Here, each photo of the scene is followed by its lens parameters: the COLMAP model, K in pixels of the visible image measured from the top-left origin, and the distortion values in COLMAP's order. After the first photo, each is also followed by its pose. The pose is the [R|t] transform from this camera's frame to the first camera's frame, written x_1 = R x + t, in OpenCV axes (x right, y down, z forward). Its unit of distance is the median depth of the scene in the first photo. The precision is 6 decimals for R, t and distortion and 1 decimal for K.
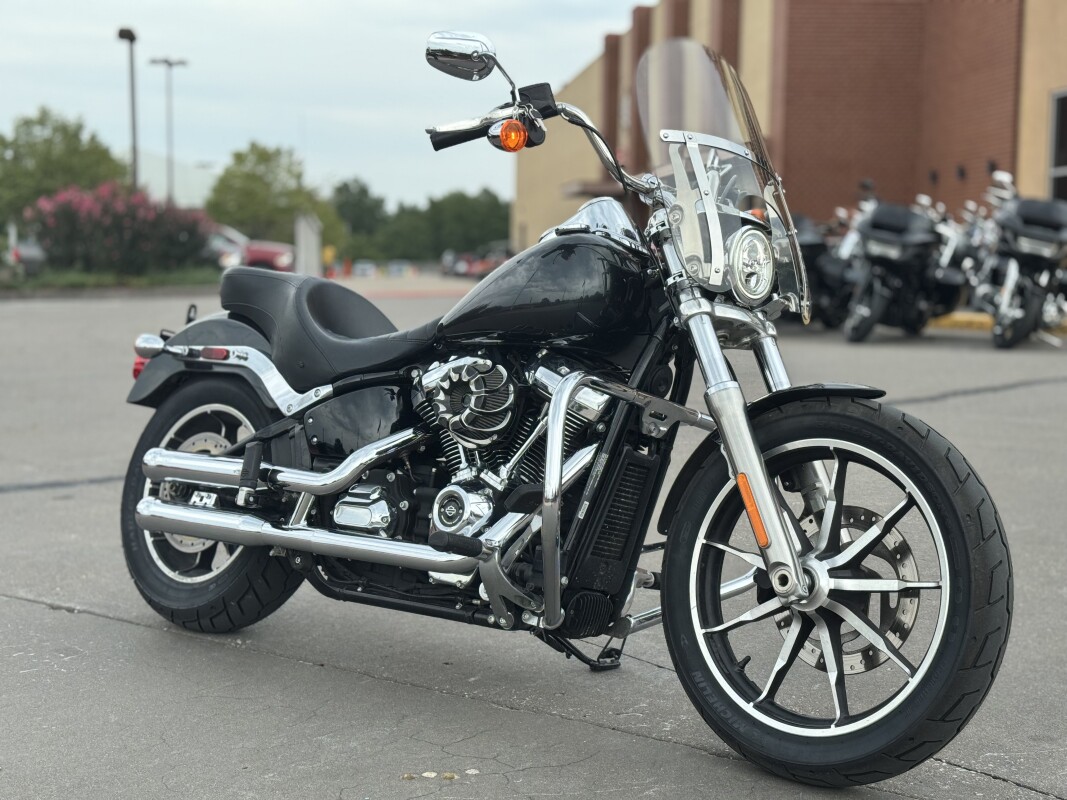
lens RADIAL K [[1496.6, 0, 537.9], [0, 1496.6, 404.4], [0, 0, 1]] dist [0.193620, 0.000000]
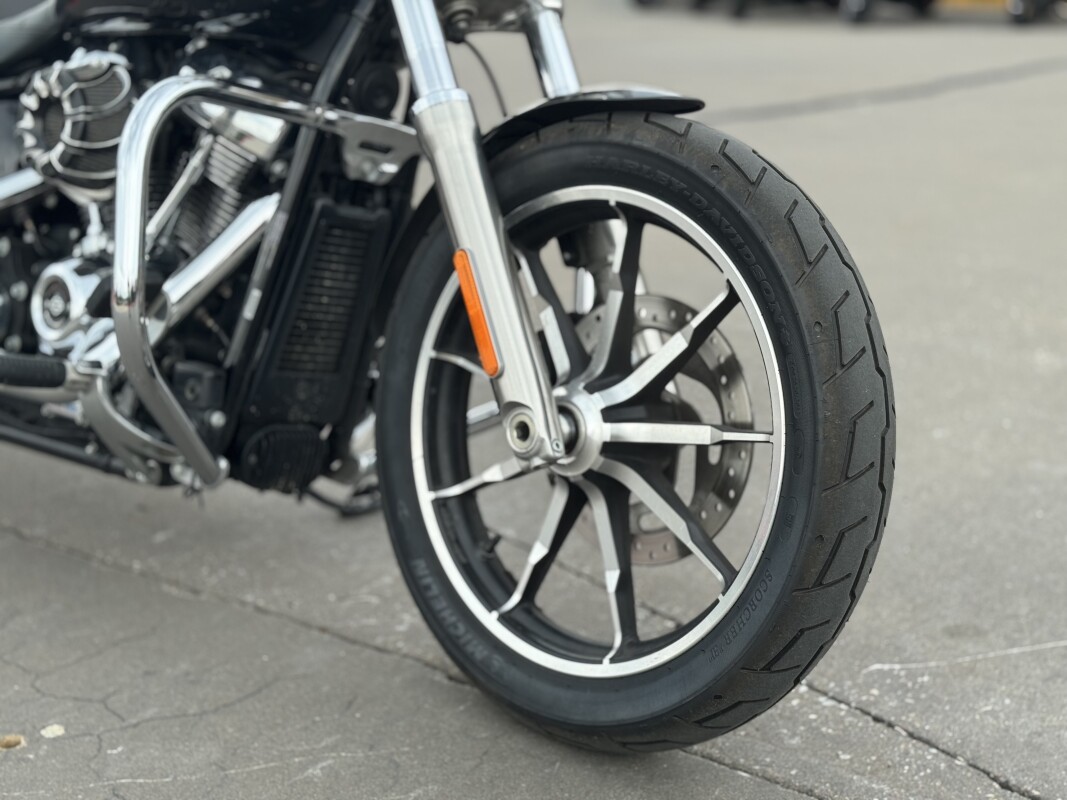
lens RADIAL K [[1496.6, 0, 521.0], [0, 1496.6, 376.1], [0, 0, 1]] dist [0.193620, 0.000000]
pose [[0.999105, -0.024106, -0.034755, 0.174704], [0.030036, 0.982896, 0.181694, -0.011789], [0.029781, -0.182575, 0.982741, 0.403699]]
